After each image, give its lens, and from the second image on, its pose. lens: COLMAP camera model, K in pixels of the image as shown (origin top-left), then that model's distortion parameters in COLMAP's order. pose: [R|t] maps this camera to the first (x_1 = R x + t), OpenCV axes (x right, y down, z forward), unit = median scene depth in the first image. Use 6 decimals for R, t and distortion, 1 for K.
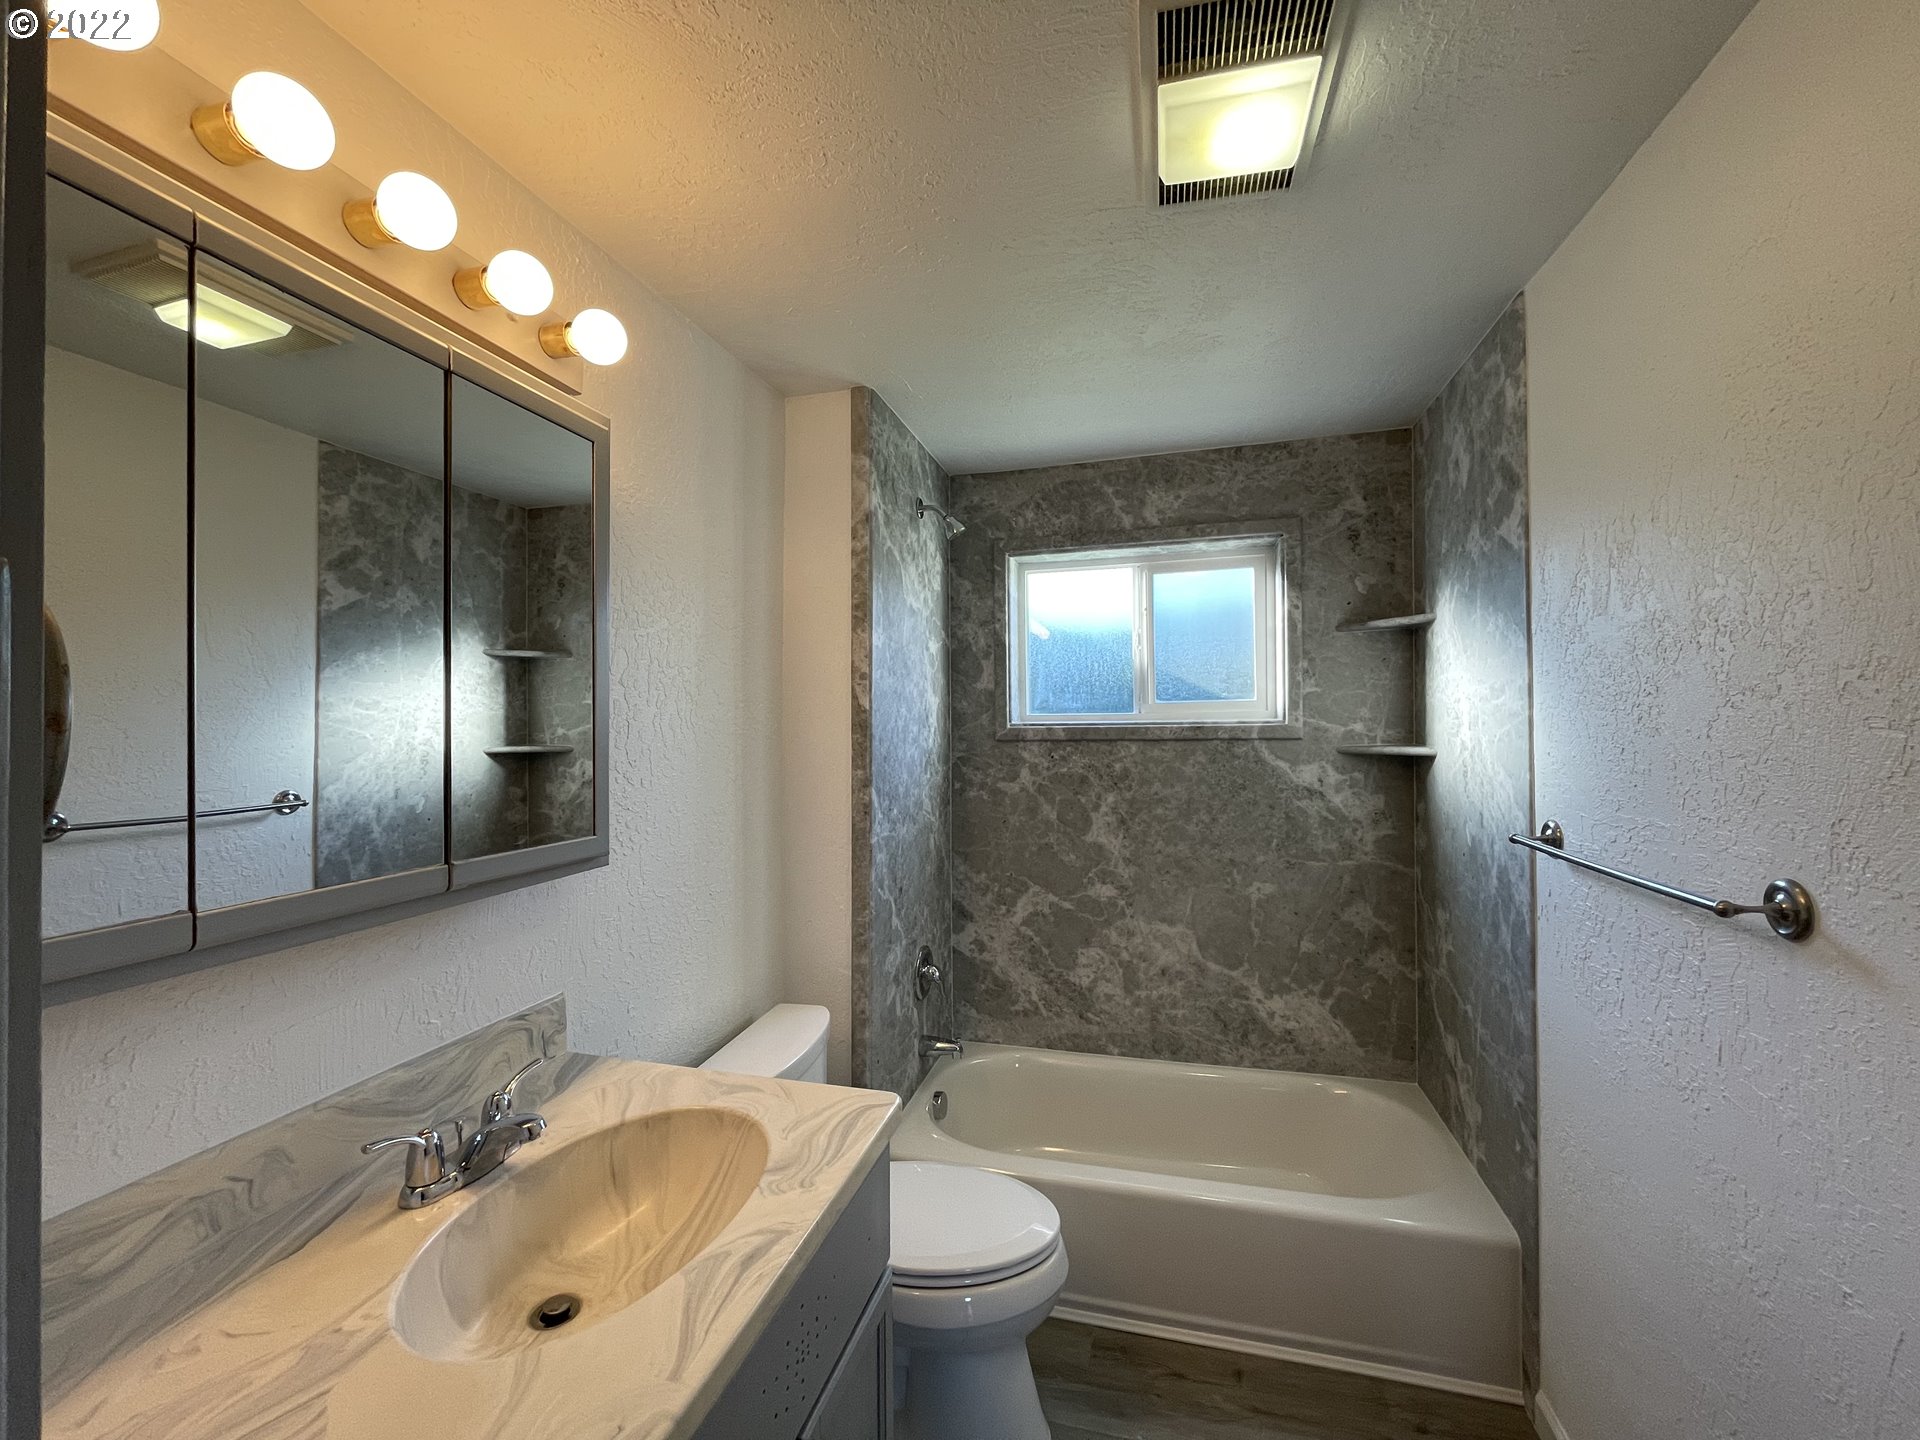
lens RADIAL K [[770.4, 0, 962.1], [0, 770.4, 722.6], [0, 0, 1]] dist [-0.001870, -0.000767]
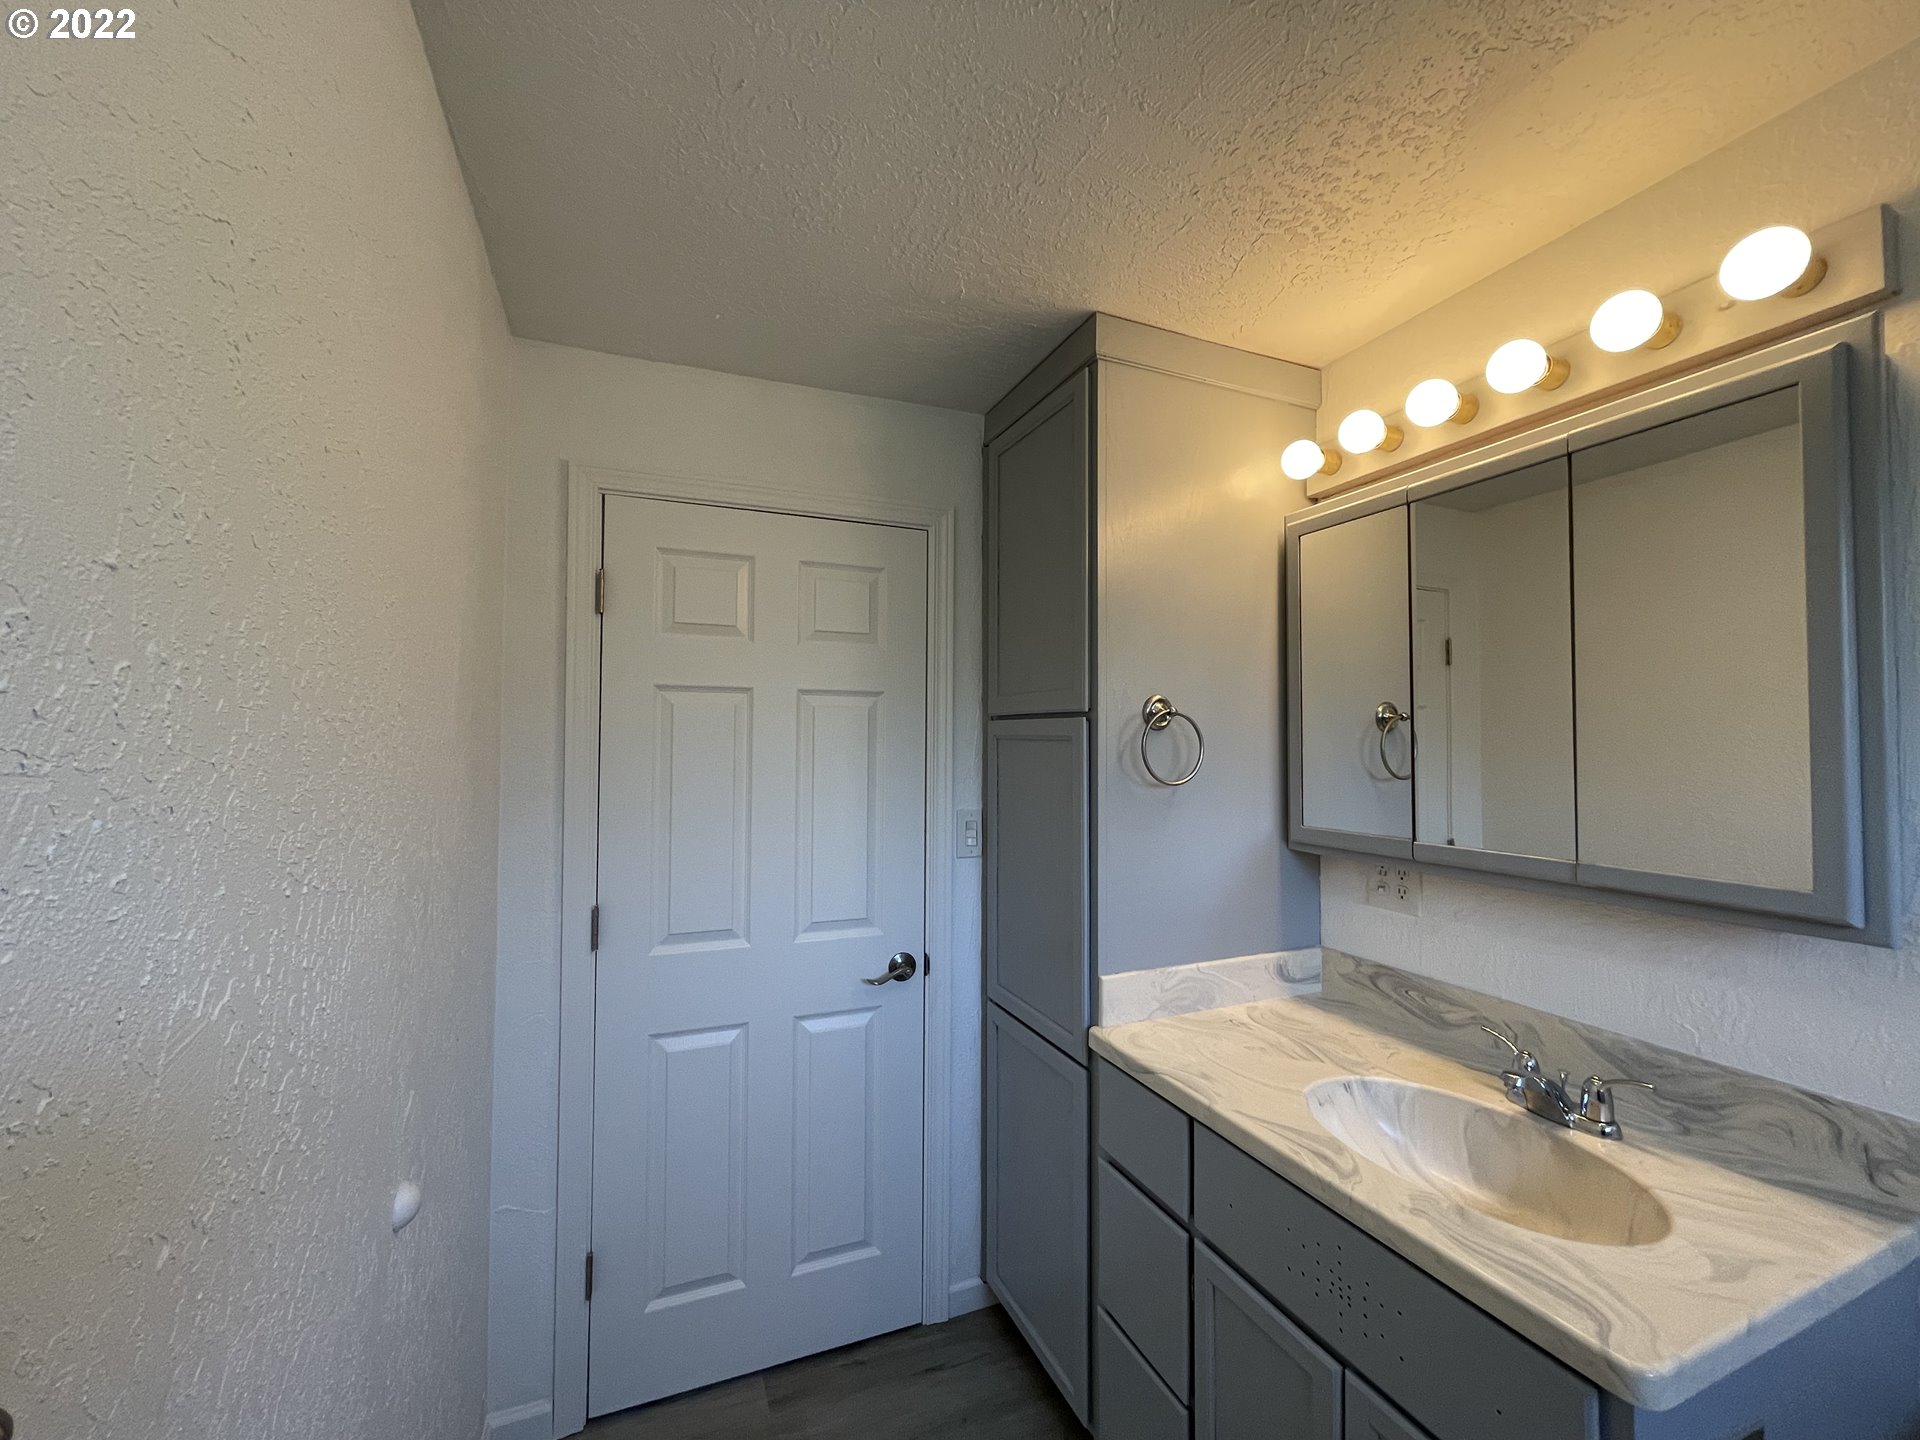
lens RADIAL K [[770.4, 0, 956.3], [0, 770.4, 723.3], [0, 0, 1]] dist [-0.001870, -0.000767]
pose [[-0.786429, -0.004652, -0.617663, 0.490865], [0.009767, 0.999753, -0.019965, -0.012158], [0.617603, -0.021734, -0.786190, 0.788248]]
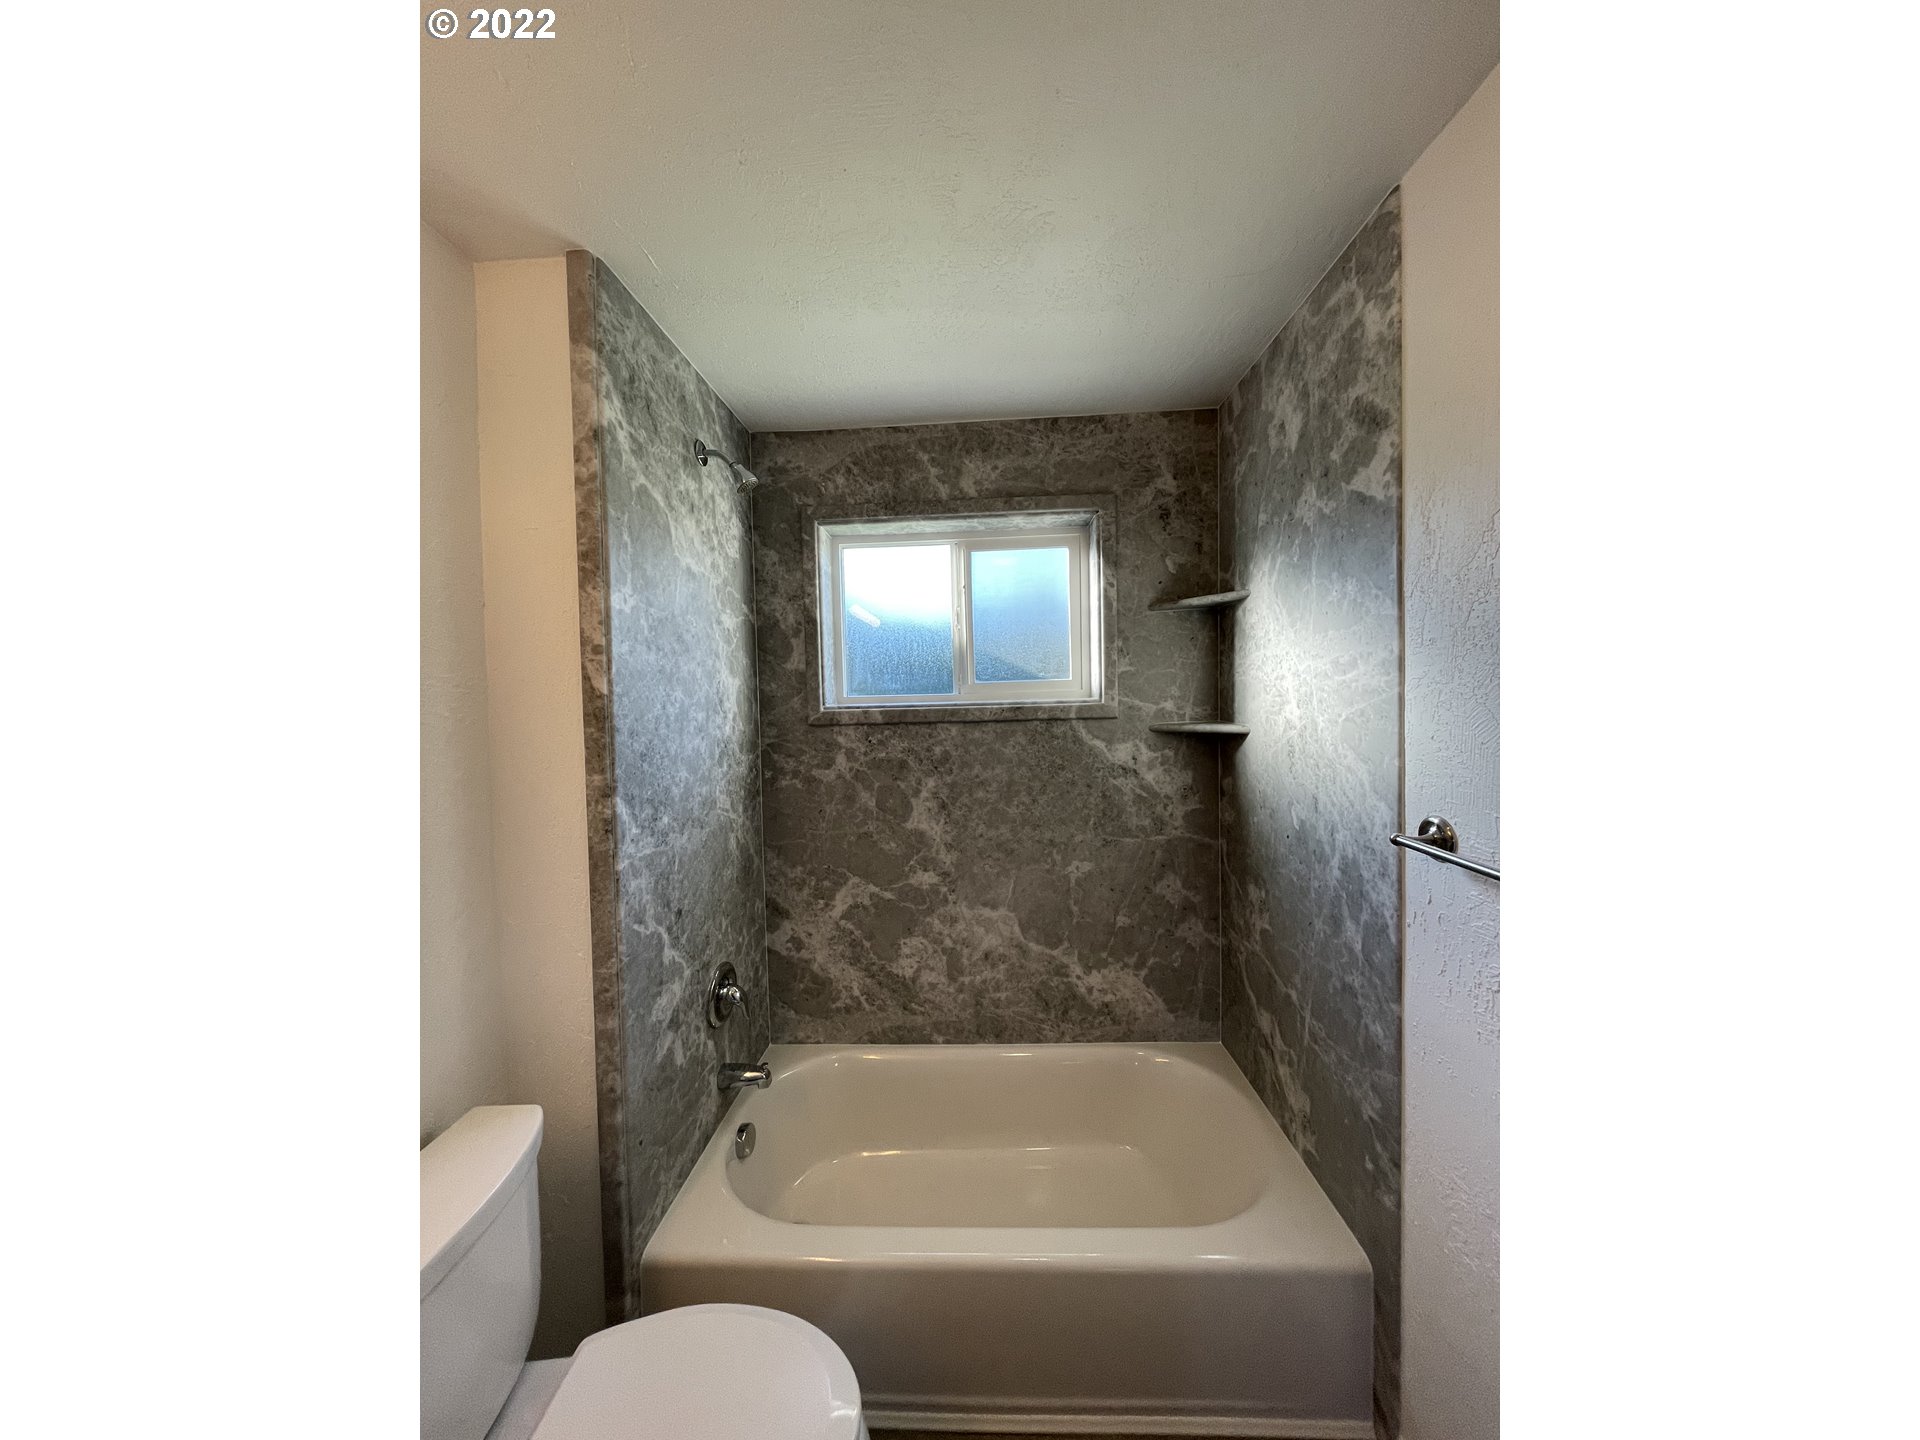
lens RADIAL K [[770.4, 0, 958.5], [0, 770.4, 723.8], [0, 0, 1]] dist [-0.001870, -0.000767]
pose [[0.974615, -0.019927, 0.222998, 0.030718], [0.014232, 0.999531, 0.027114, -0.002388], [-0.223434, -0.023252, 0.974442, 0.133103]]
